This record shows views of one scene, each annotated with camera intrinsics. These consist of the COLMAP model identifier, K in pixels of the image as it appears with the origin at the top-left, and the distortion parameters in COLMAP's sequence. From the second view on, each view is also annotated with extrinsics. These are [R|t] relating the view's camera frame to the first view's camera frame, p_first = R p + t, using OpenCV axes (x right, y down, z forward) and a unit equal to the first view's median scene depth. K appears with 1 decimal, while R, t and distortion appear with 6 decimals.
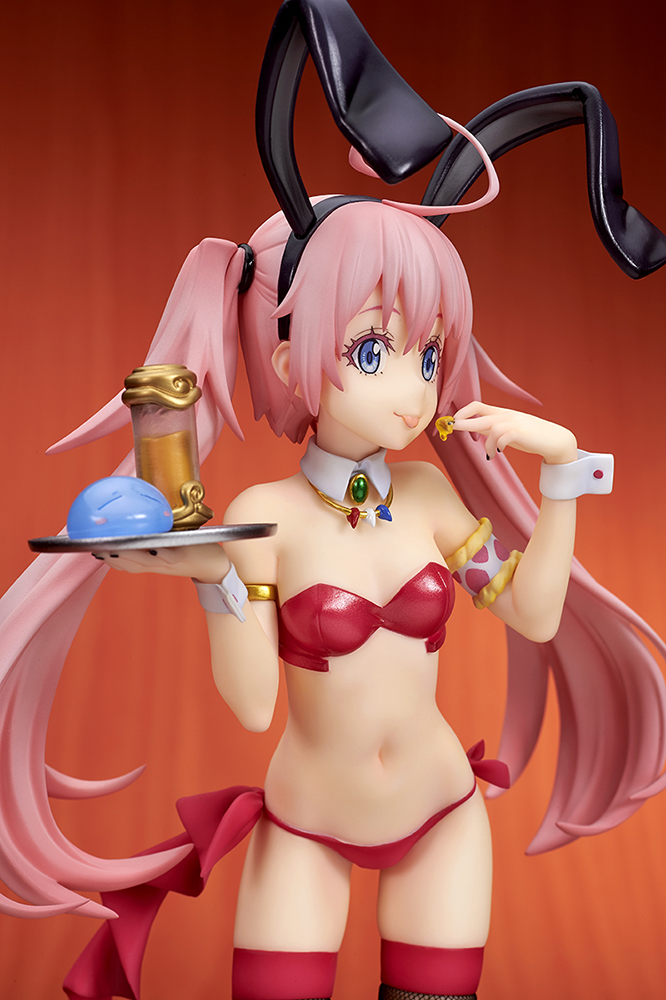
lens RADIAL K [[2947.3, 0, 333.0], [0, 2947.3, 500.0], [0, 0, 1]] dist [0.228603, 1.025069]
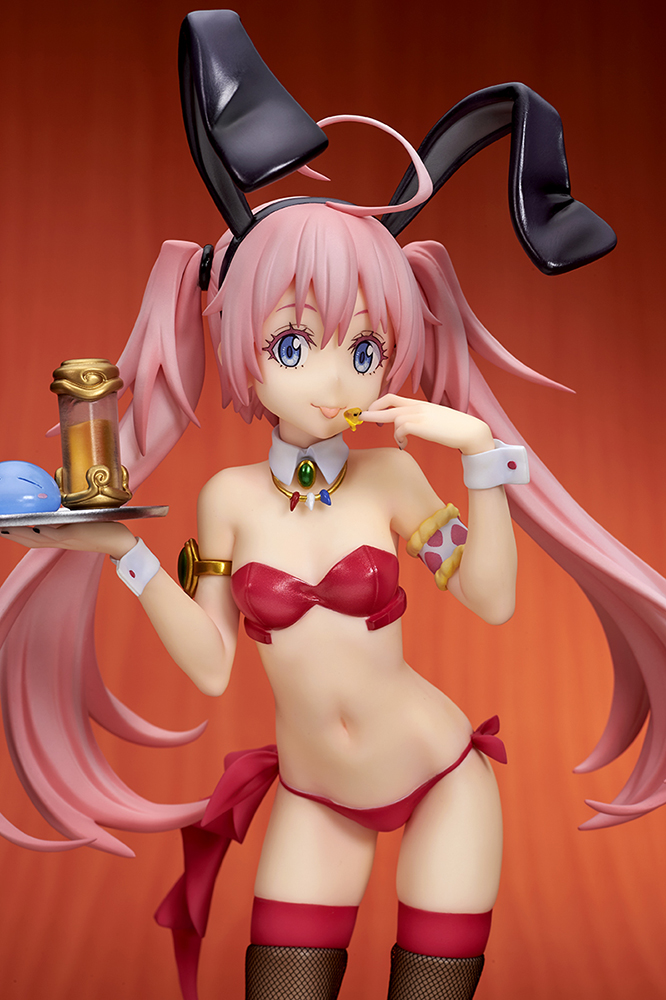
lens RADIAL K [[2947.3, 0, 333.0], [0, 2947.3, 500.0], [0, 0, 1]] dist [0.228603, 1.025069]
pose [[0.902102, 0.025322, -0.430779, 0.478347], [-0.015609, 0.999538, 0.026067, -0.022409], [0.431240, -0.016791, 0.902081, 0.043792]]
